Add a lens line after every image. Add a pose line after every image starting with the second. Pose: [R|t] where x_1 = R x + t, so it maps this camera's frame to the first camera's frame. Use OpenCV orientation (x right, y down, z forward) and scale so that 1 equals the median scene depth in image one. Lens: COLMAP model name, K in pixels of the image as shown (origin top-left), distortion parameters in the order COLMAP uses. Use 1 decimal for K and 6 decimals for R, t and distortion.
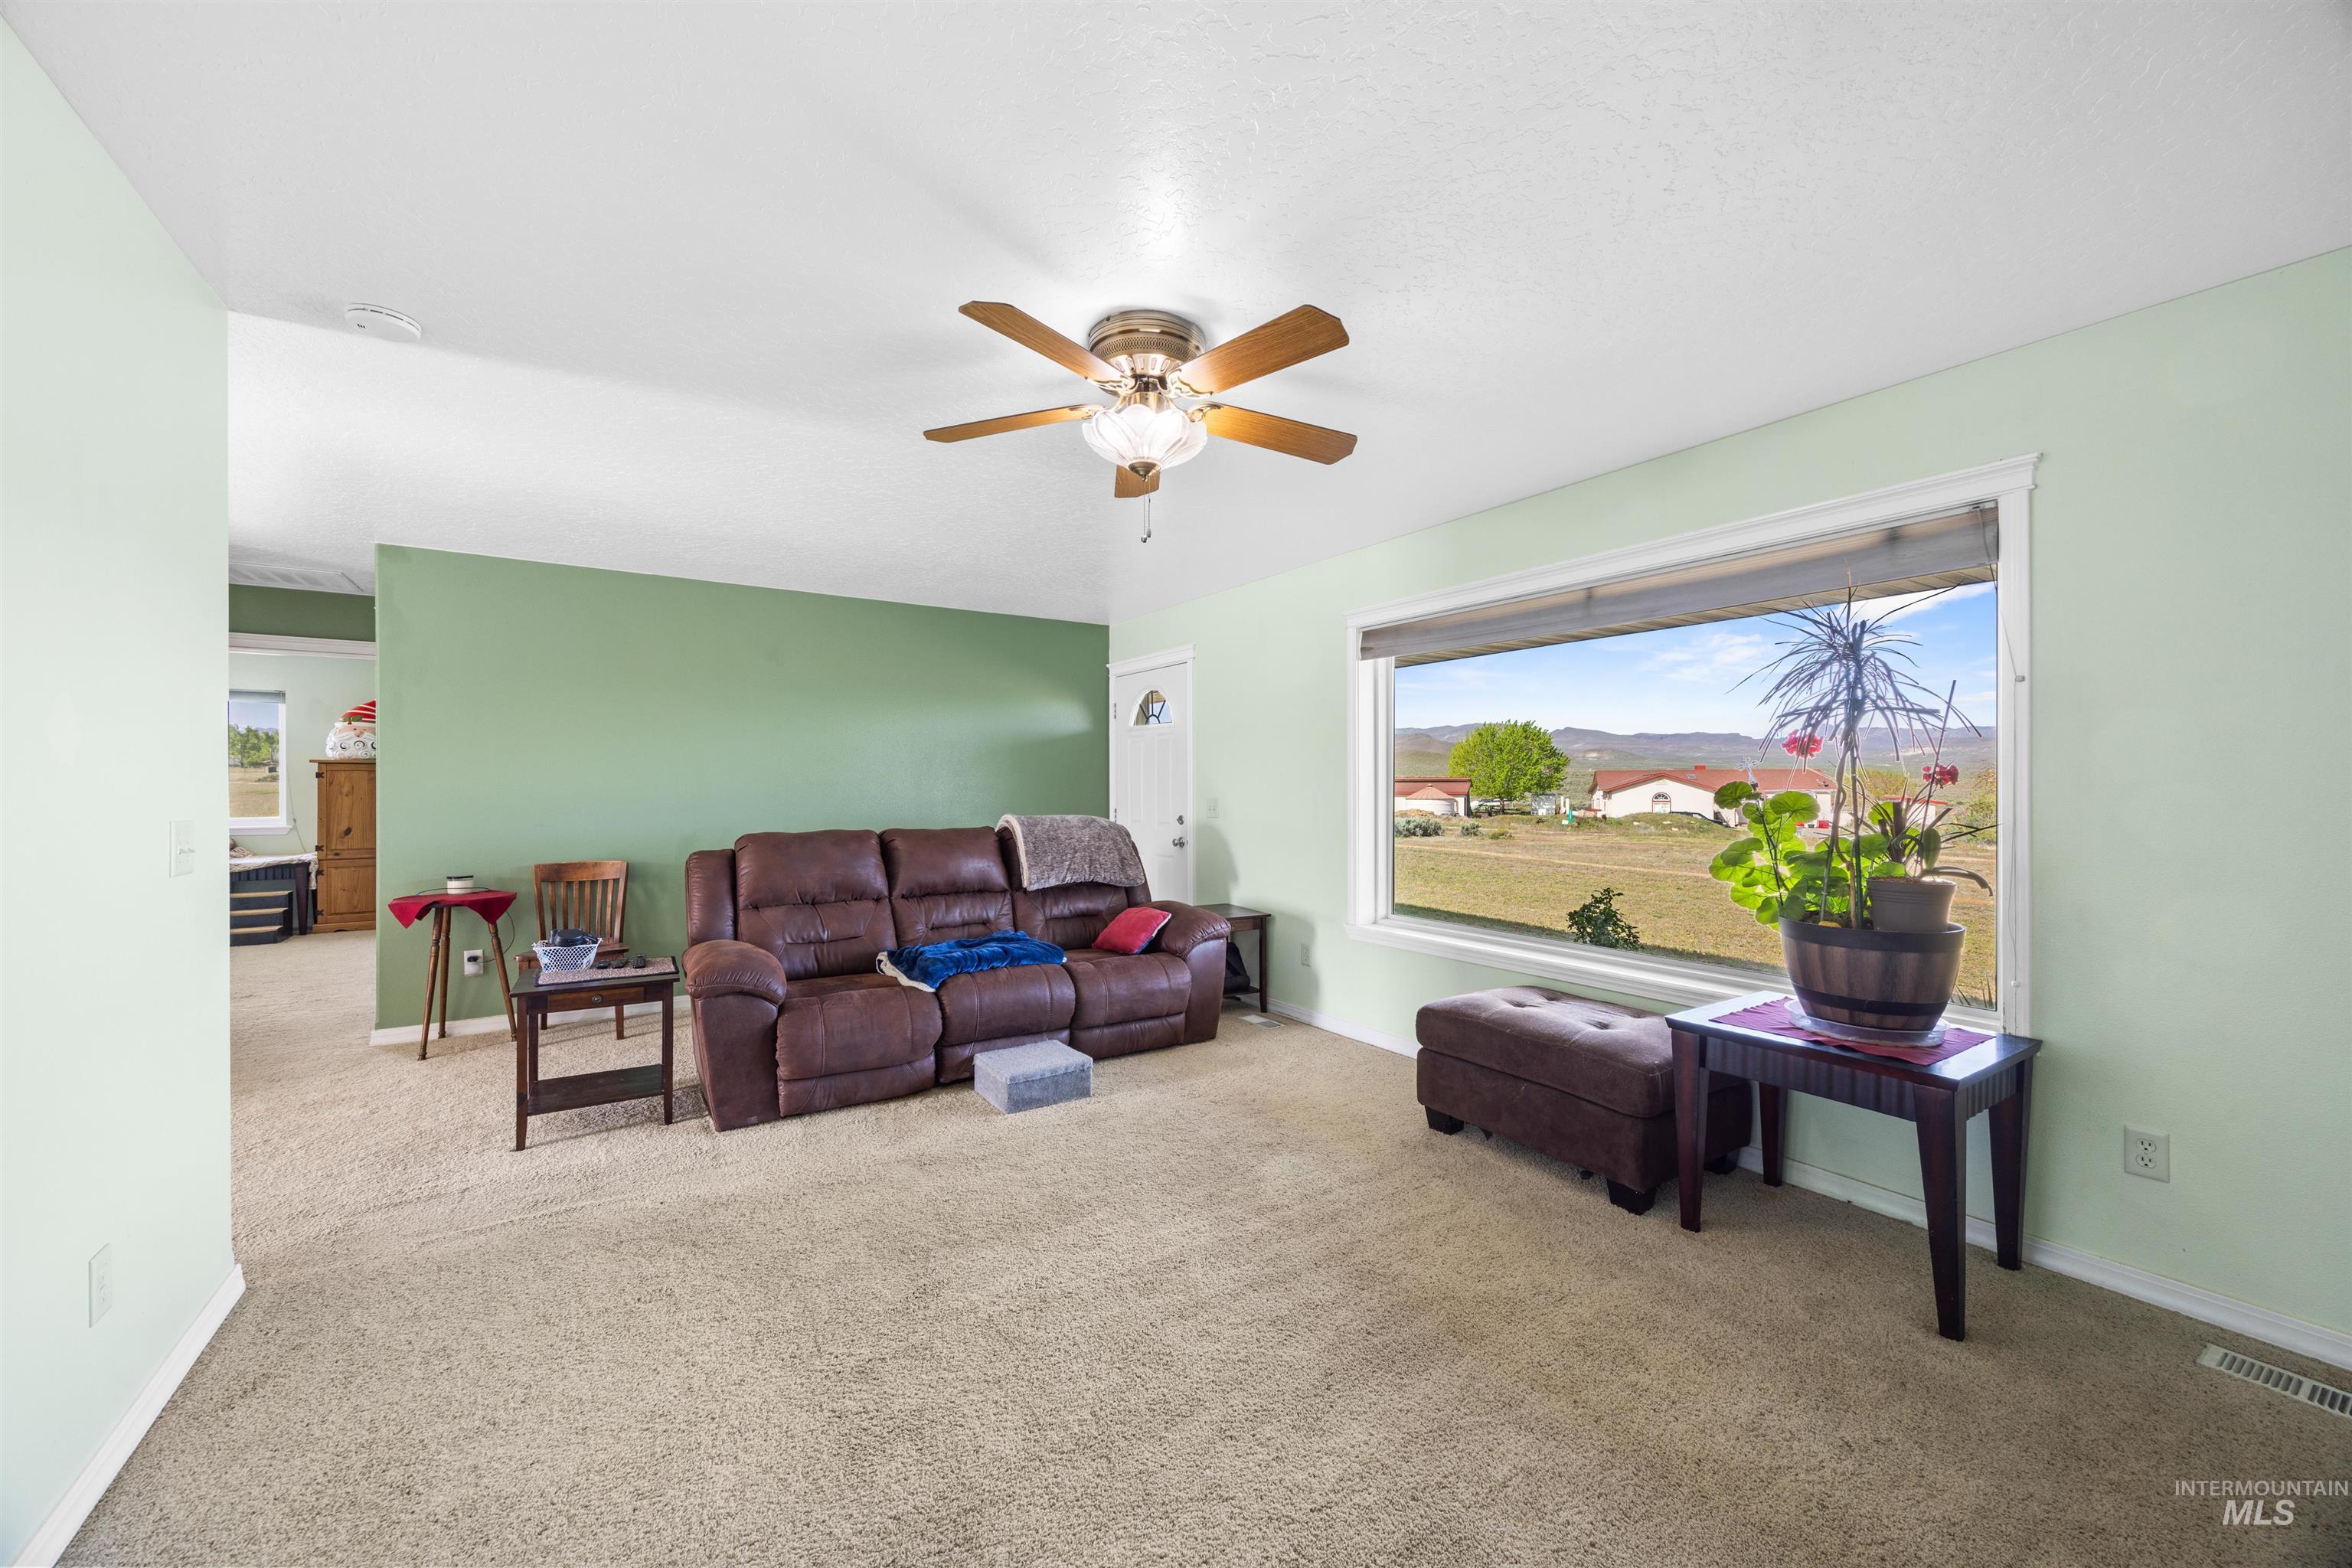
lens RADIAL K [[889.3, 0, 1173.4], [0, 889.3, 784.8], [0, 0, 1]] dist [0.002243, 0.000990]
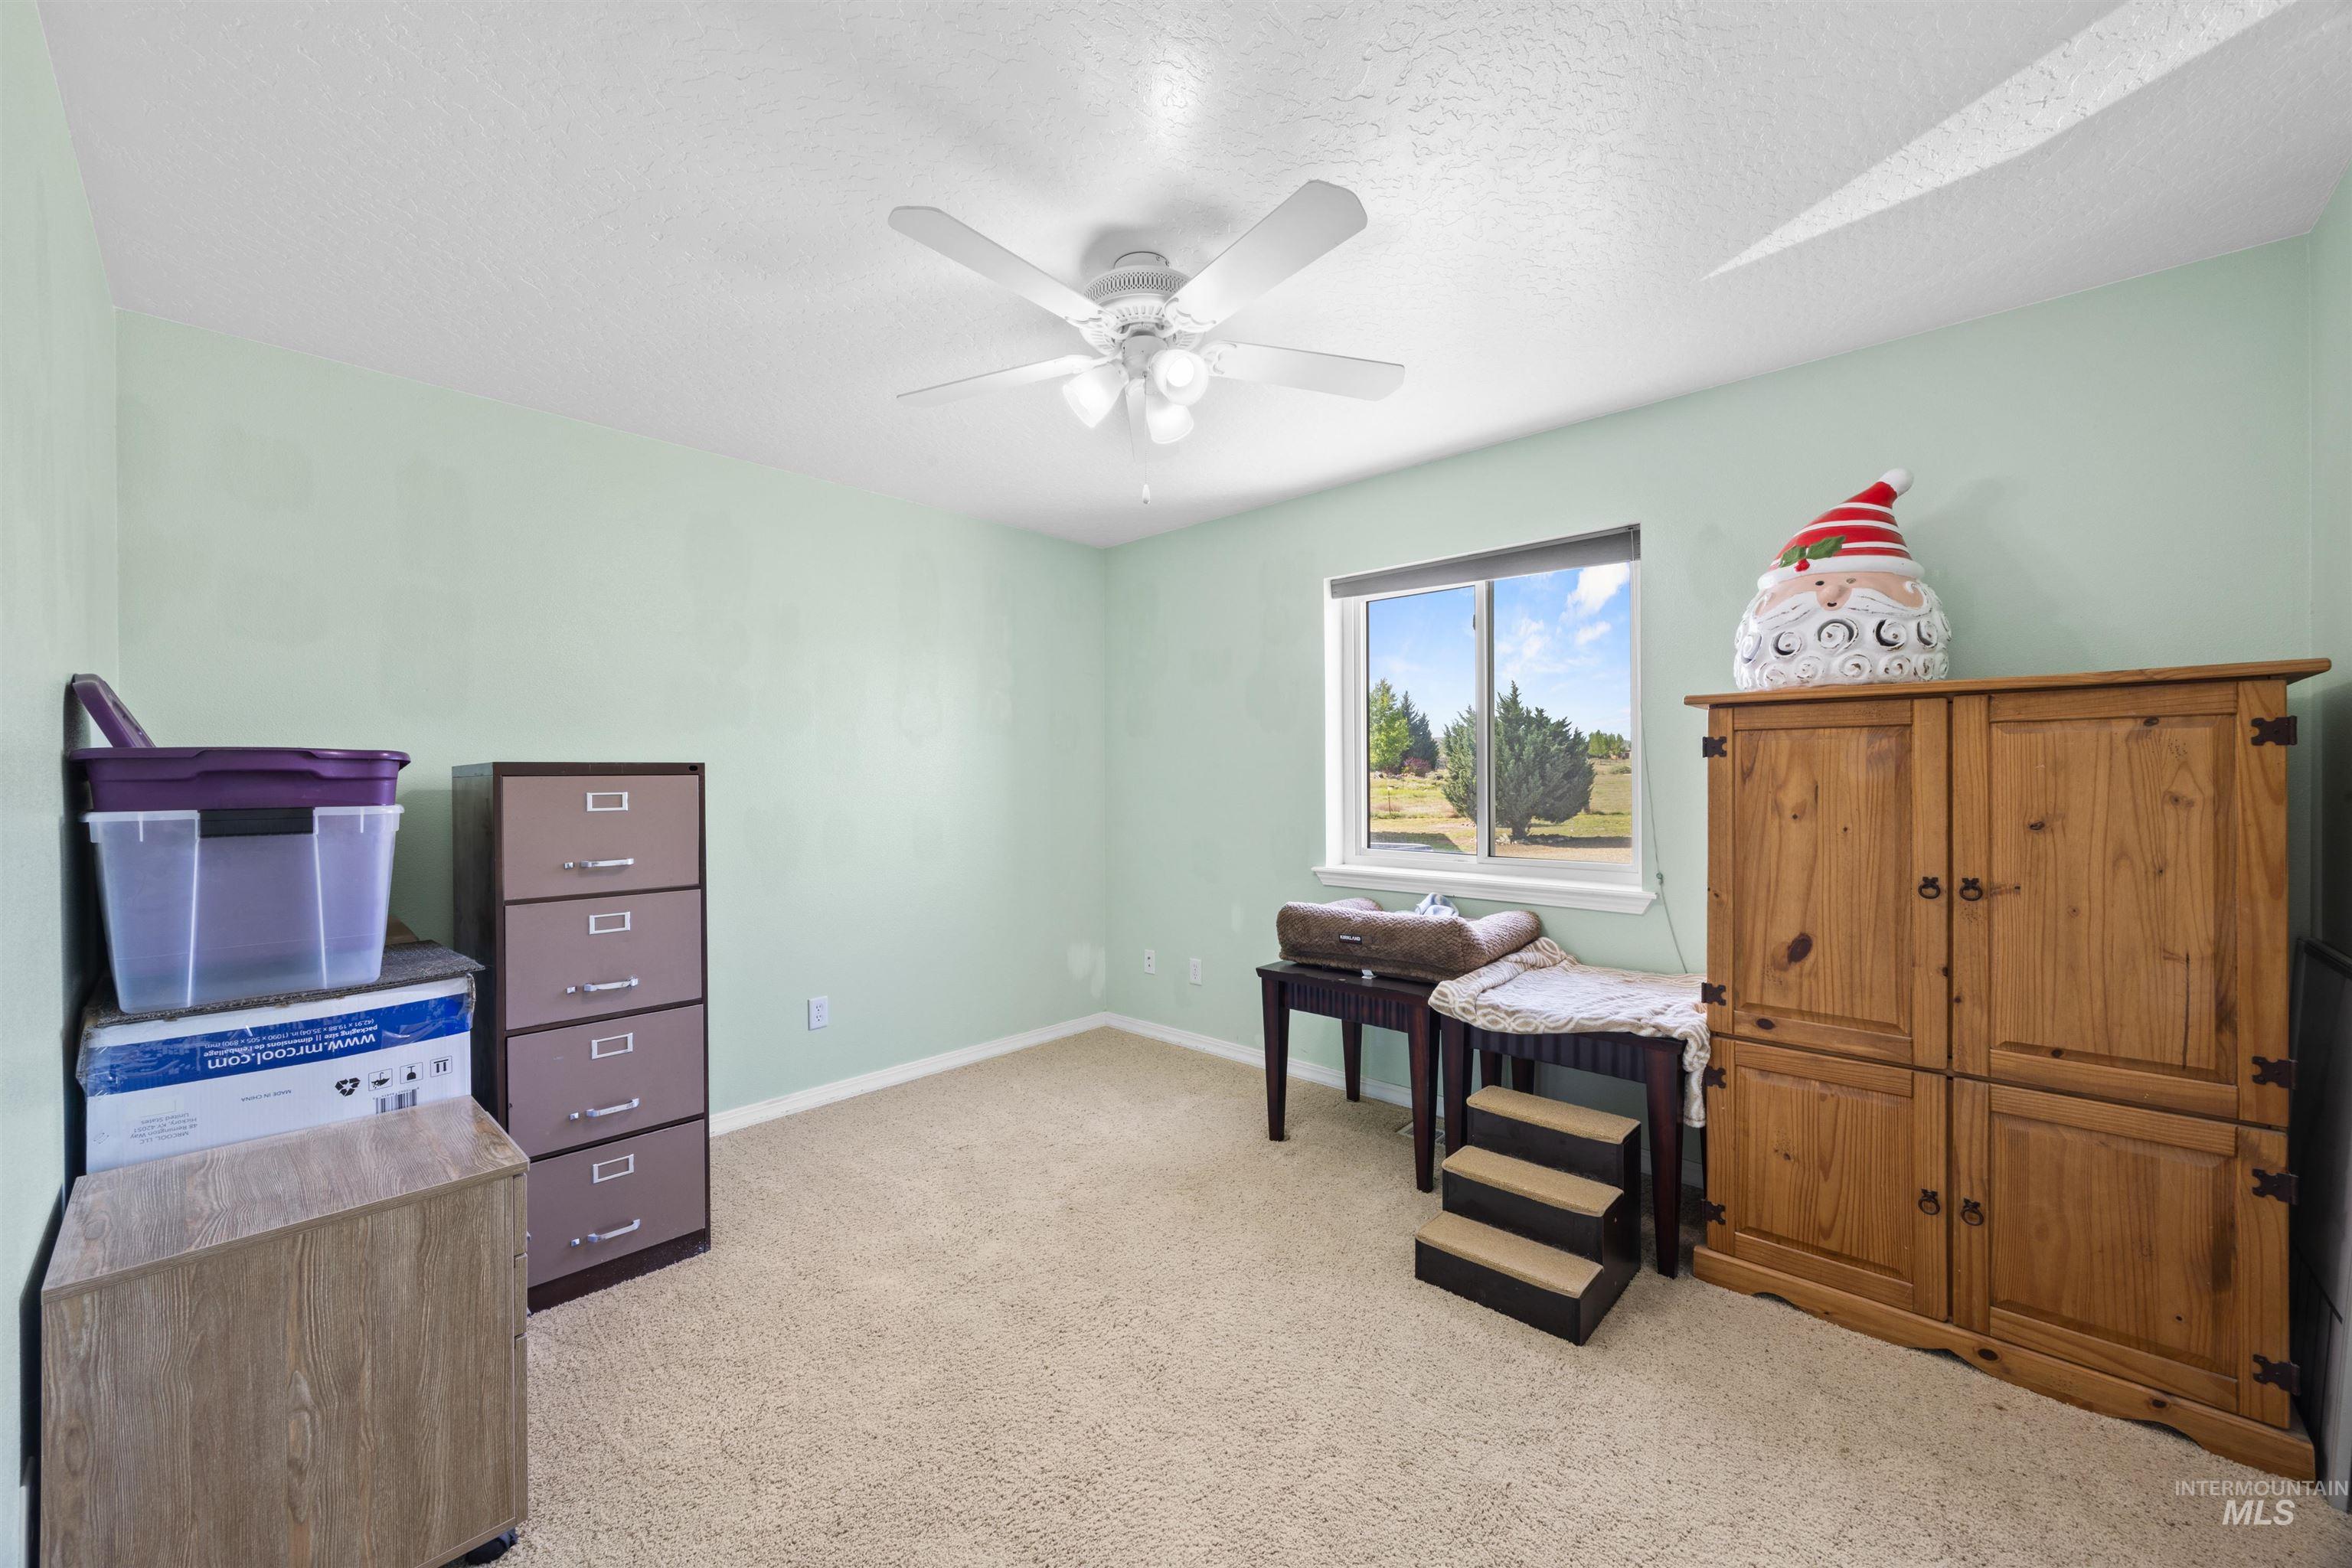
lens RADIAL K [[889.3, 0, 1162.2], [0, 889.3, 785.7], [0, 0, 1]] dist [0.002243, 0.000990]
pose [[0.235264, 0.003982, -0.971923, -0.719282], [-0.000611, 0.999992, 0.003949, 0.000871], [0.971931, -0.000335, 0.235264, 0.758867]]
